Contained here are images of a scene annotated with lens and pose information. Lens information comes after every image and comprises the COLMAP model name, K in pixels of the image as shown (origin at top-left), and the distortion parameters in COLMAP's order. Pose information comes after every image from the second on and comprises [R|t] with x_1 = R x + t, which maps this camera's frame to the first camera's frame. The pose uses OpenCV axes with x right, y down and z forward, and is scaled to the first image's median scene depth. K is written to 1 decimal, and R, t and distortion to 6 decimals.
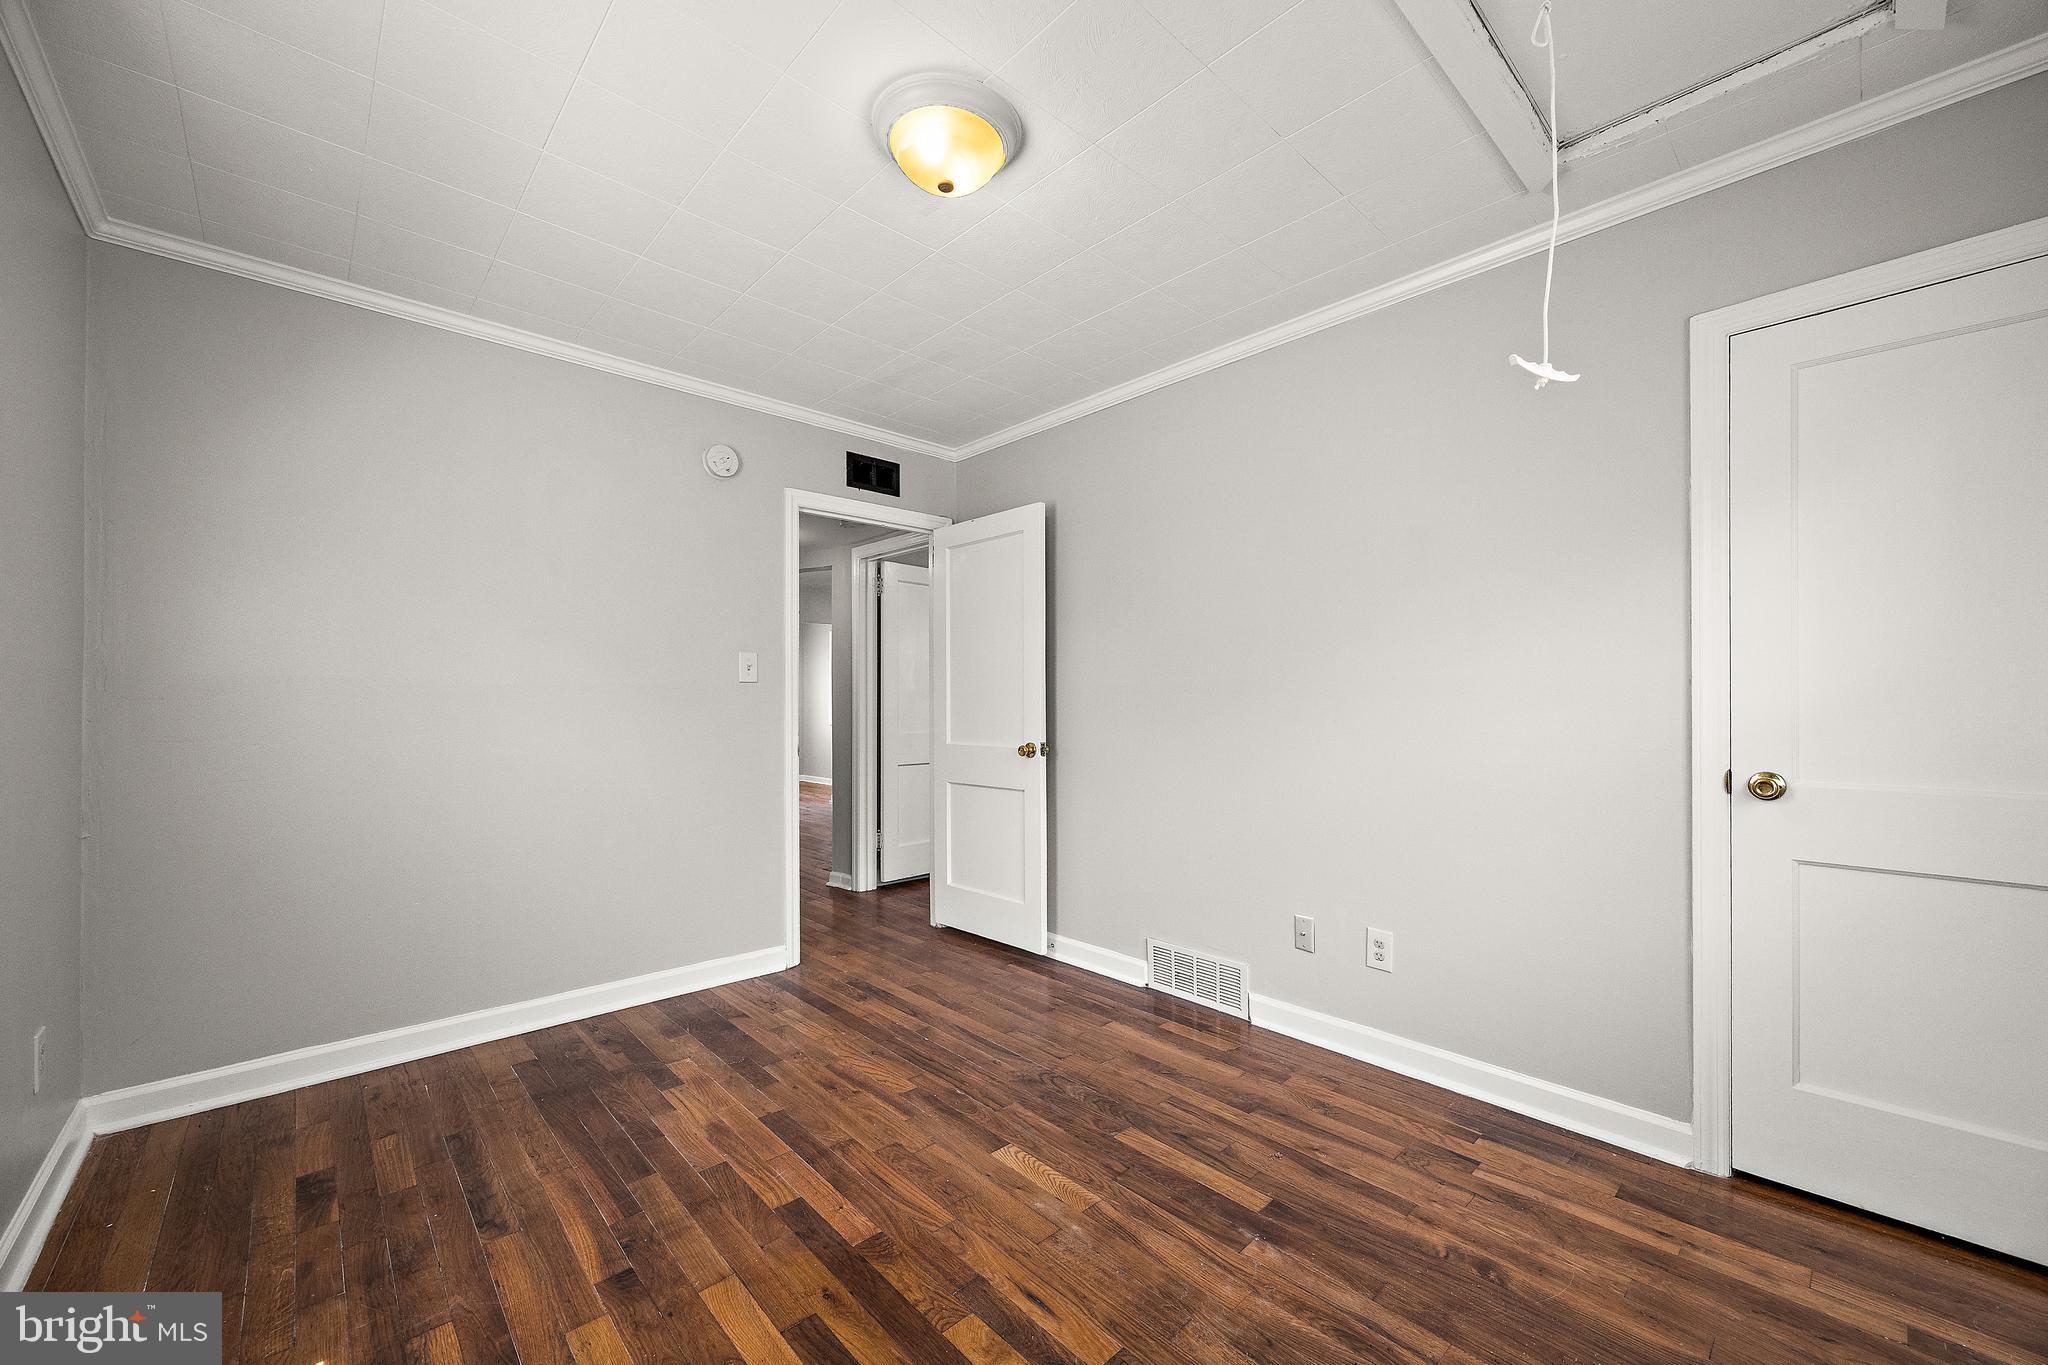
lens RADIAL K [[792.0, 0, 1022.0], [0, 792.0, 697.5], [0, 0, 1]] dist [-0.005304, 0.000603]
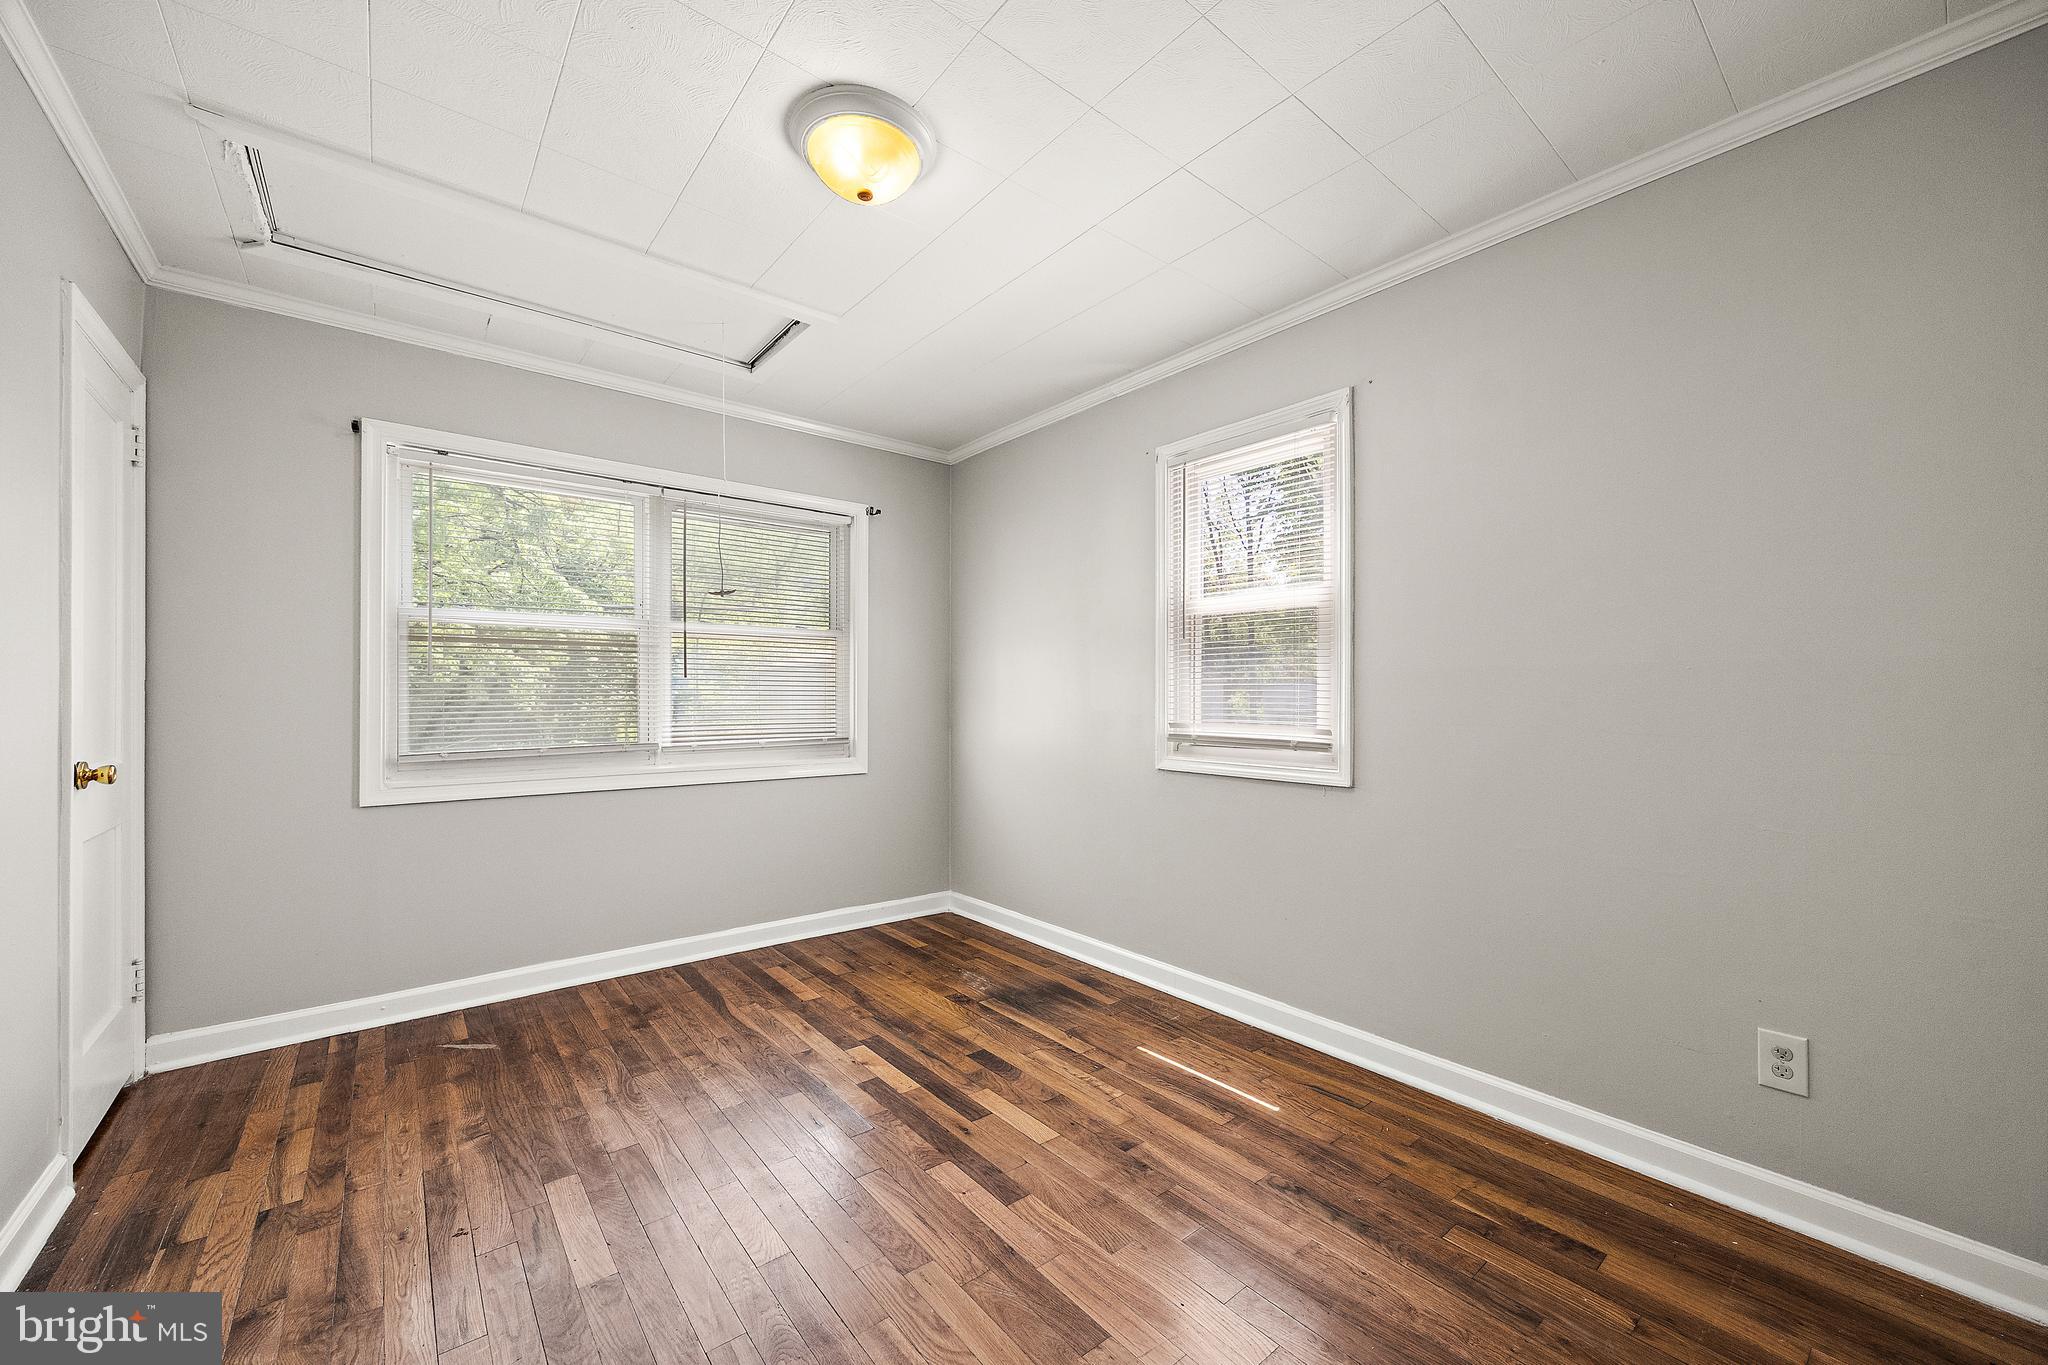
lens RADIAL K [[792.0, 0, 1026.5], [0, 792.0, 693.9], [0, 0, 1]] dist [-0.005304, 0.000603]
pose [[-0.998127, 0.002988, 0.061099, -0.398182], [0.001853, 0.999825, -0.018614, 0.024930], [-0.061144, -0.018466, -0.997958, 2.157042]]
